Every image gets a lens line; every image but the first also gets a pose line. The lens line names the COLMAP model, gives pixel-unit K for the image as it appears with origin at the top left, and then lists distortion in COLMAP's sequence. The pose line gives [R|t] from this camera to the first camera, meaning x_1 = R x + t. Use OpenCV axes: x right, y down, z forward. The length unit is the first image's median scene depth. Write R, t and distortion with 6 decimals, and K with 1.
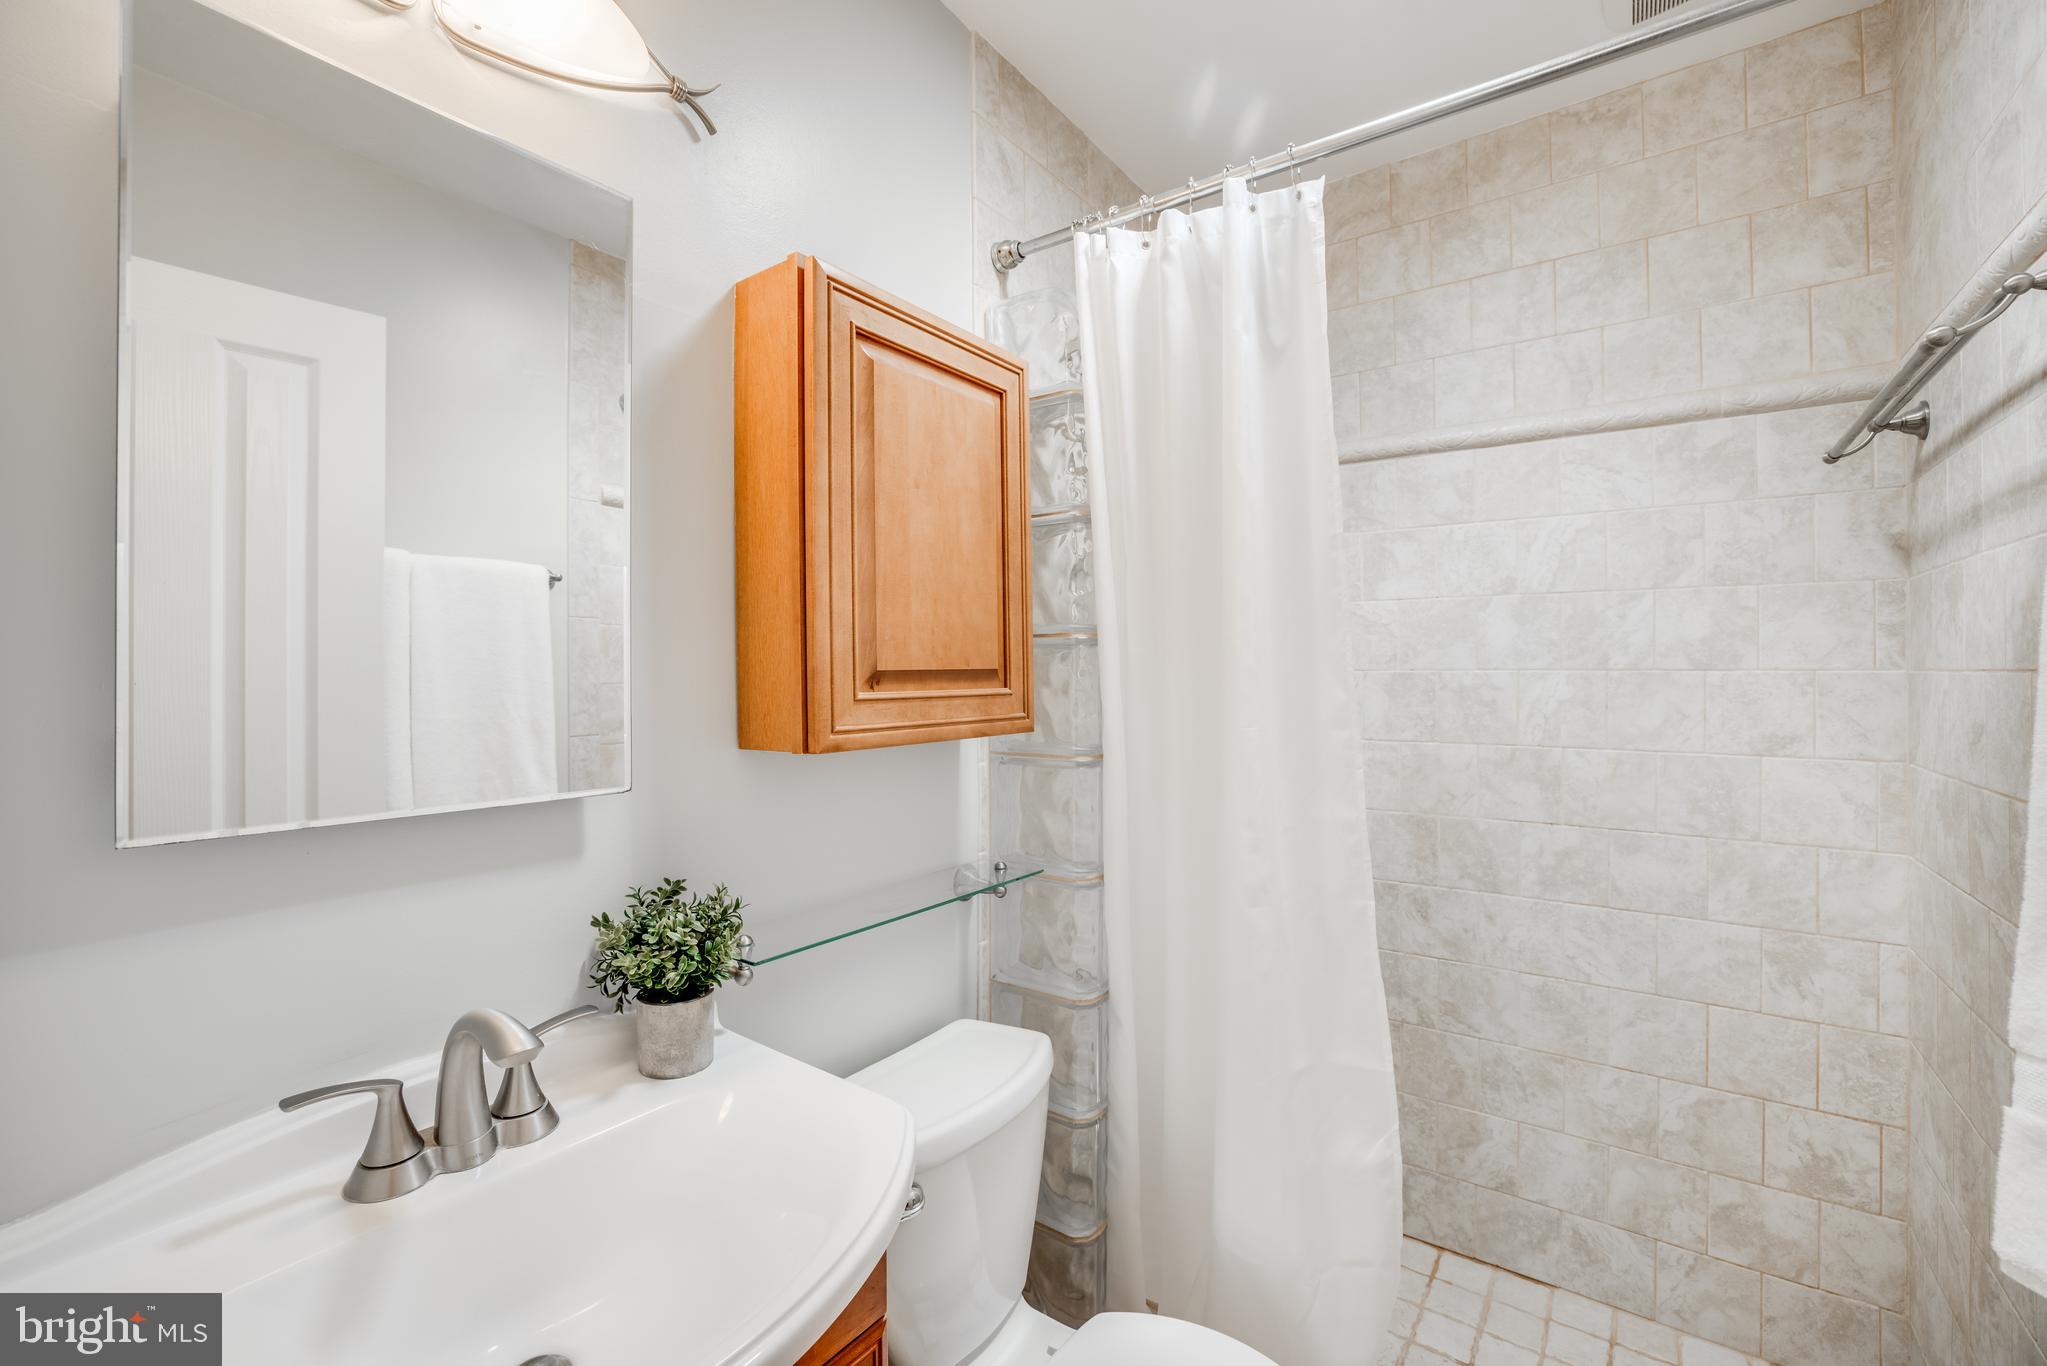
lens RADIAL K [[852.9, 0, 1021.0], [0, 852.9, 685.0], [0, 0, 1]] dist [-0.014108, 0.002345]
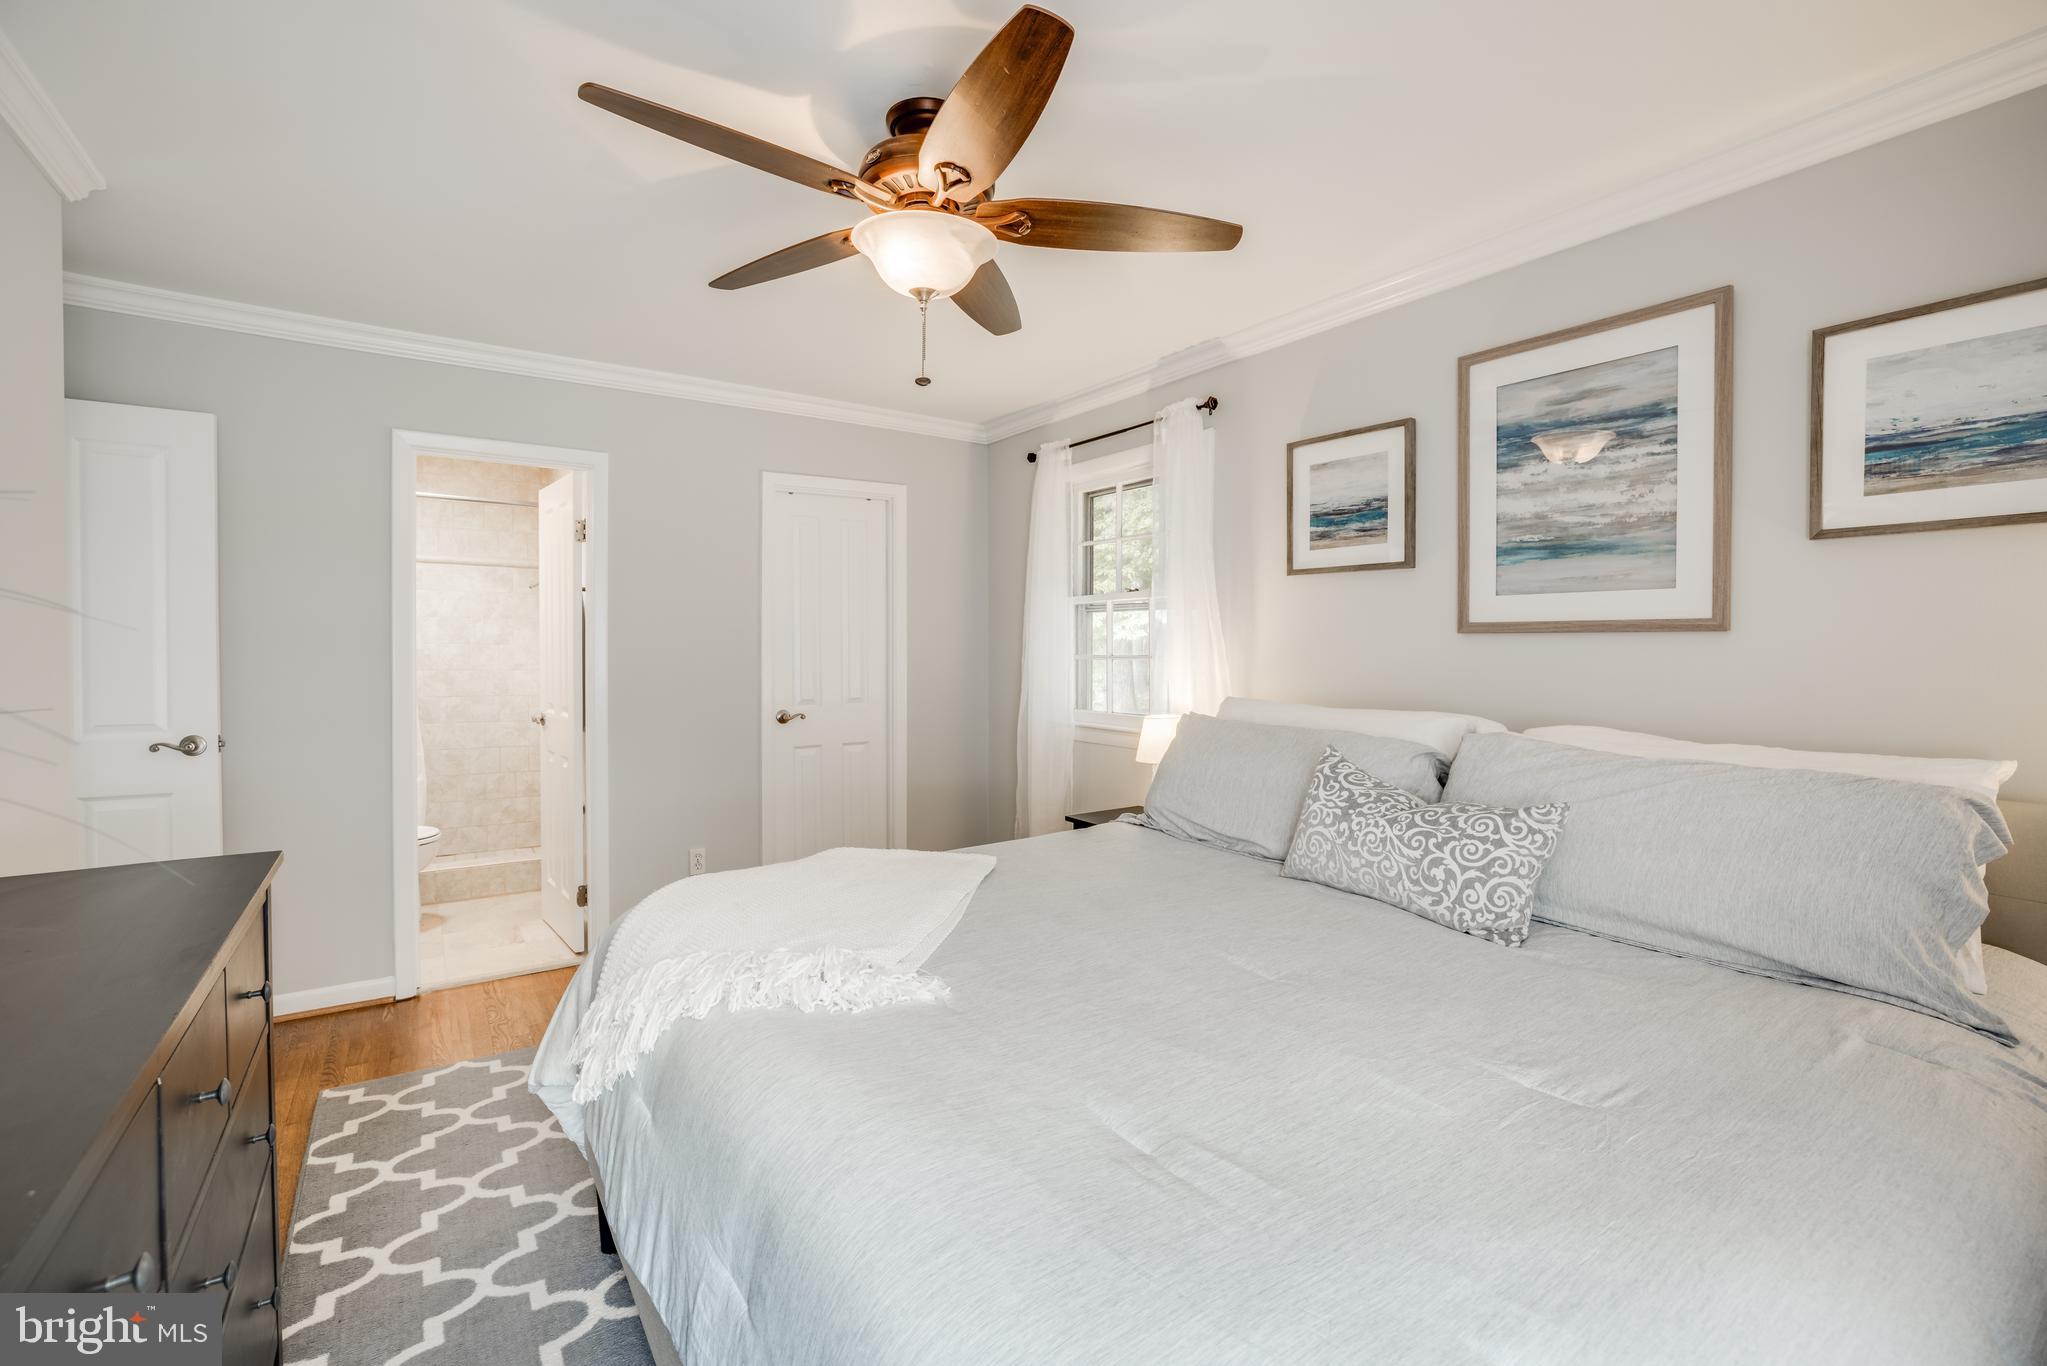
lens RADIAL K [[852.9, 0, 1022.7], [0, 852.9, 677.6], [0, 0, 1]] dist [-0.014108, 0.002345]
pose [[0.320587, -0.012578, 0.947136, -1.605762], [-0.005618, 0.999869, 0.015180, 0.045548], [-0.947202, -0.010187, 0.320474, -1.916480]]
